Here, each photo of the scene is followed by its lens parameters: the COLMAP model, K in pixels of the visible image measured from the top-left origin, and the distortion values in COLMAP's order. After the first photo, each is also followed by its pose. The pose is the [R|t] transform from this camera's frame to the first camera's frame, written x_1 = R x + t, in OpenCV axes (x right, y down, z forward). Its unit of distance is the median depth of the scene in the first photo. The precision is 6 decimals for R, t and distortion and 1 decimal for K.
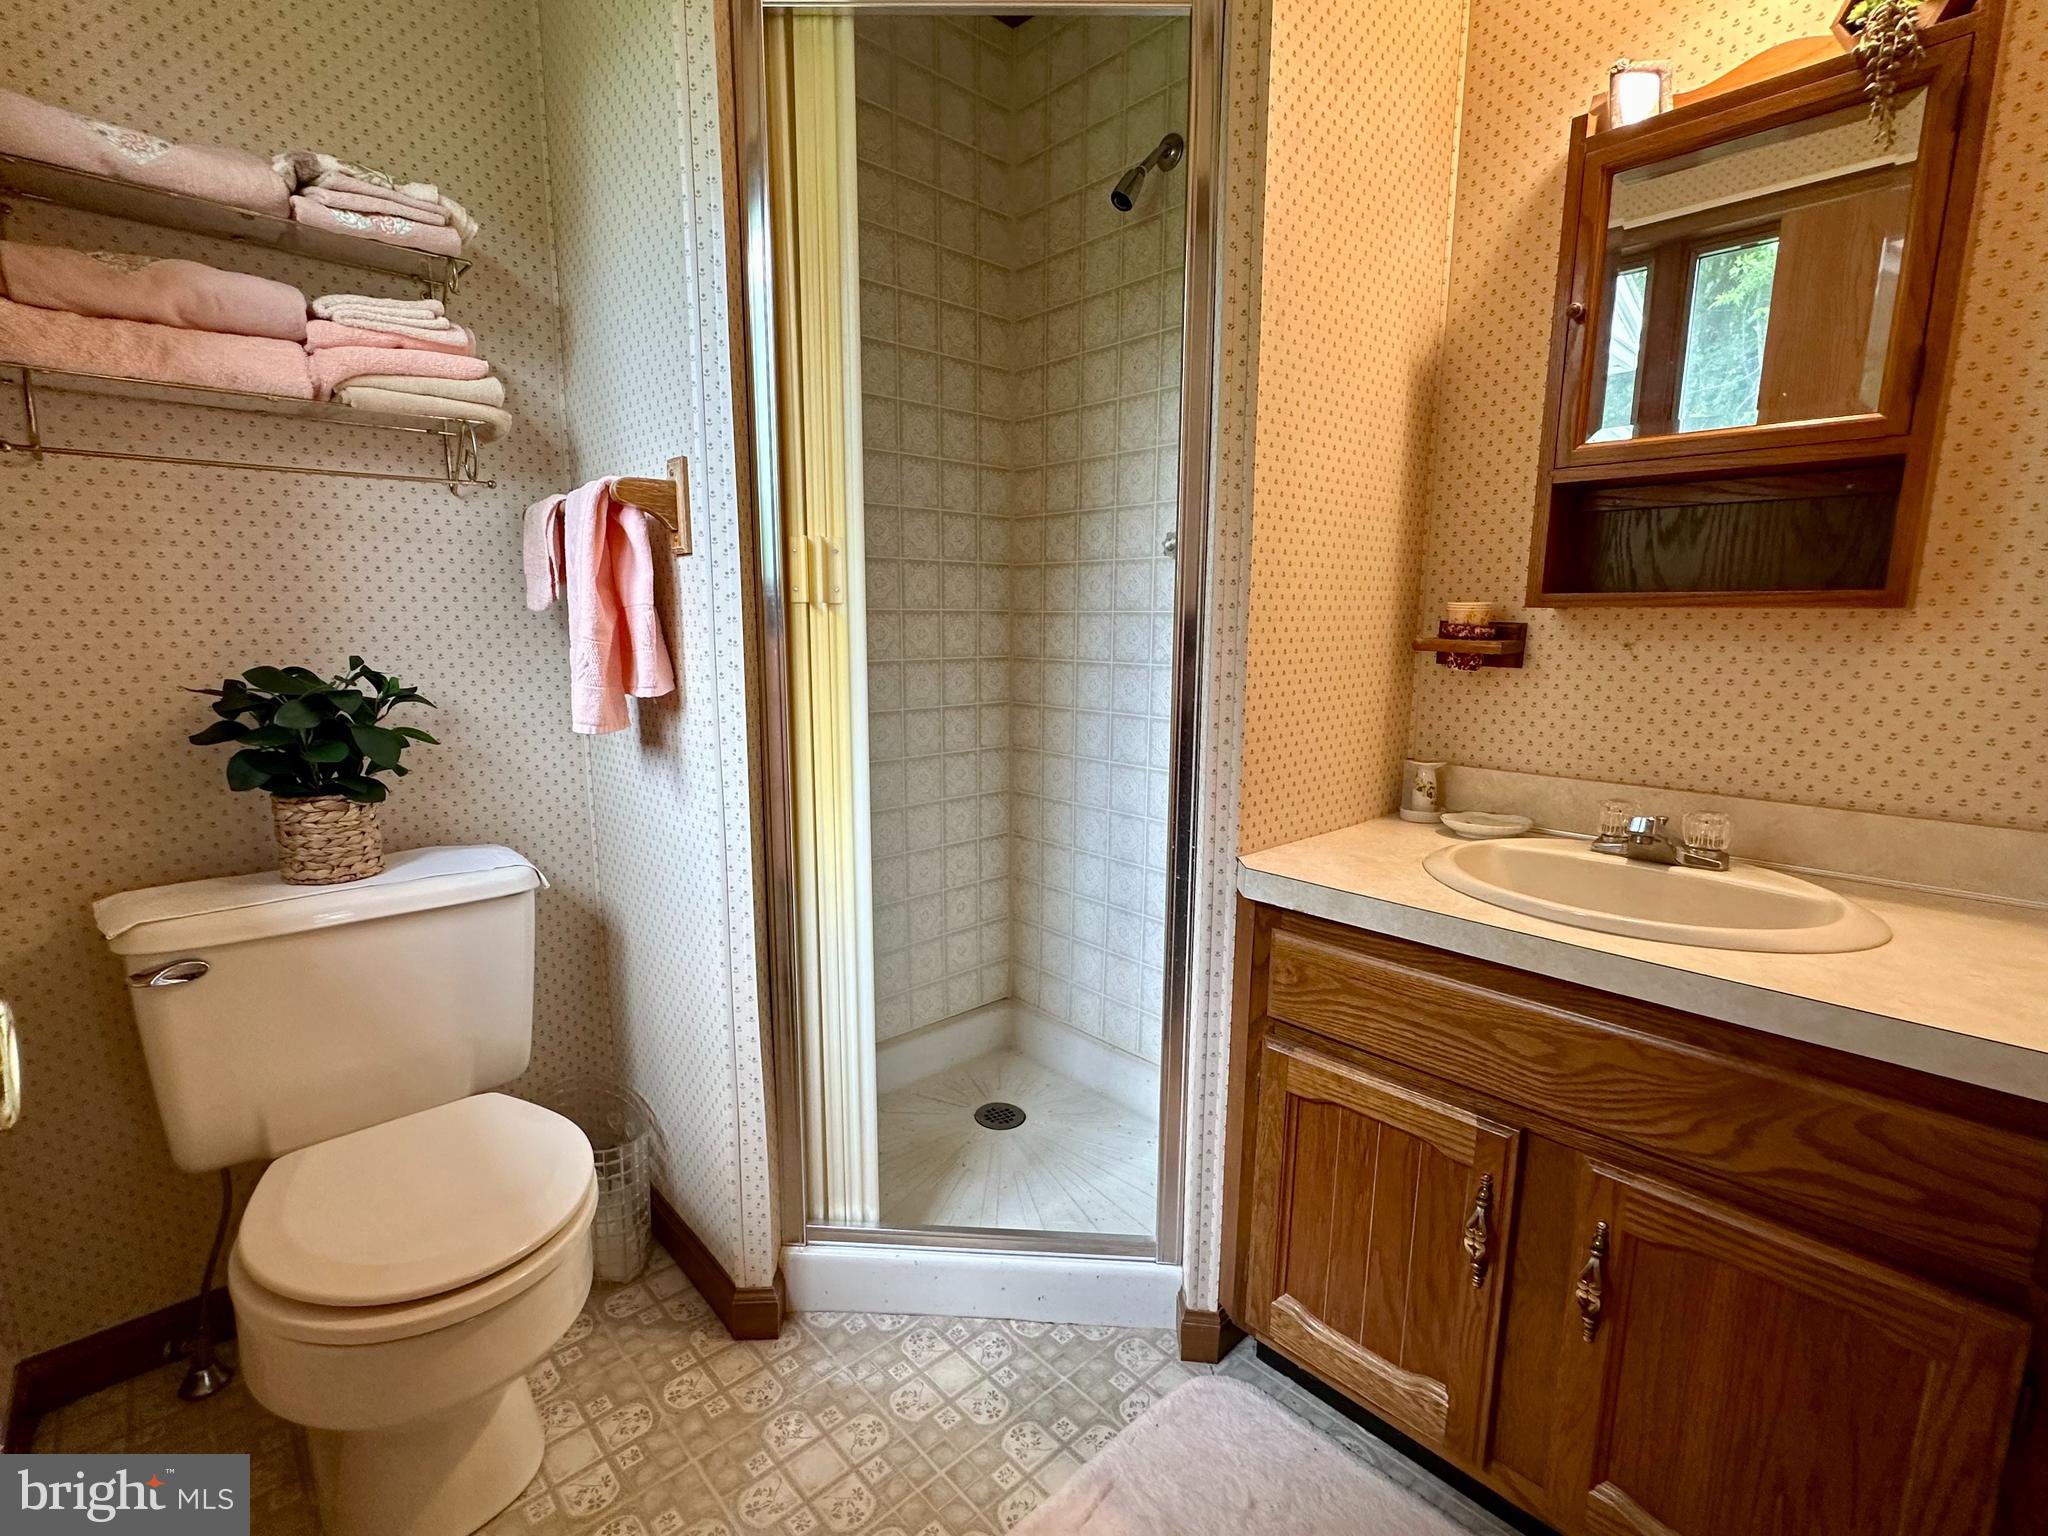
lens RADIAL K [[942.9, 0, 1029.2], [0, 942.9, 765.5], [0, 0, 1]] dist [-0.006491, 0.000425]
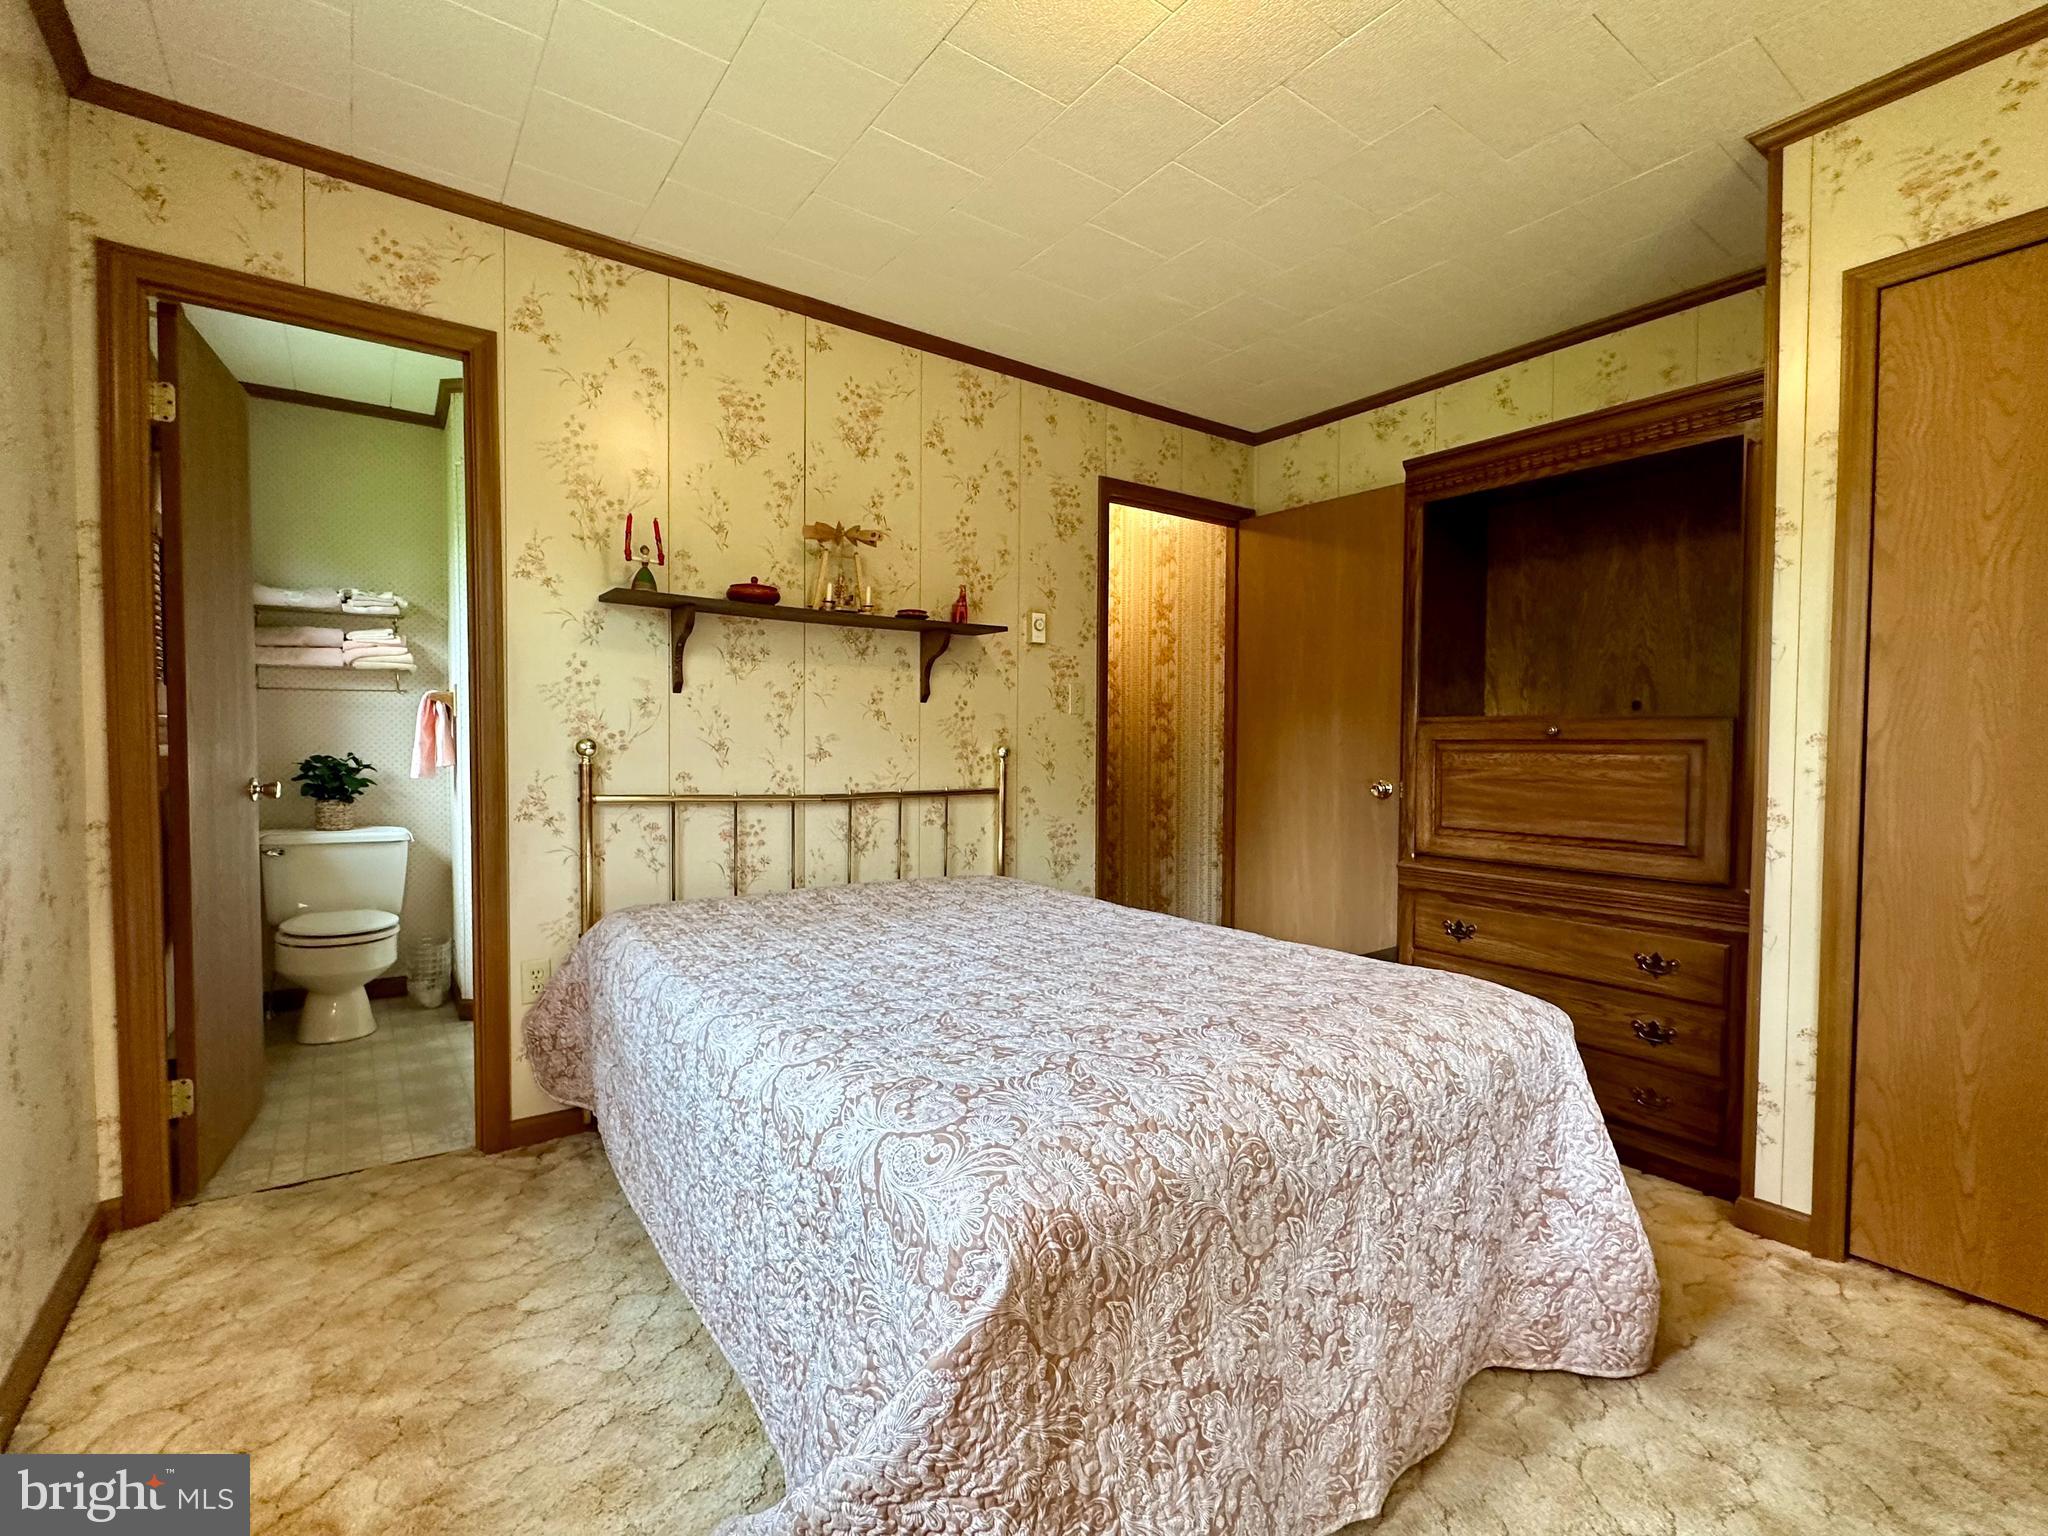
lens RADIAL K [[942.9, 0, 1018.6], [0, 942.9, 774.1], [0, 0, 1]] dist [-0.006491, 0.000425]
pose [[0.990178, 0.001361, -0.139803, 1.723747], [-0.020173, 0.990879, -0.133233, 0.293773], [0.138347, 0.134745, 0.981175, -1.538005]]
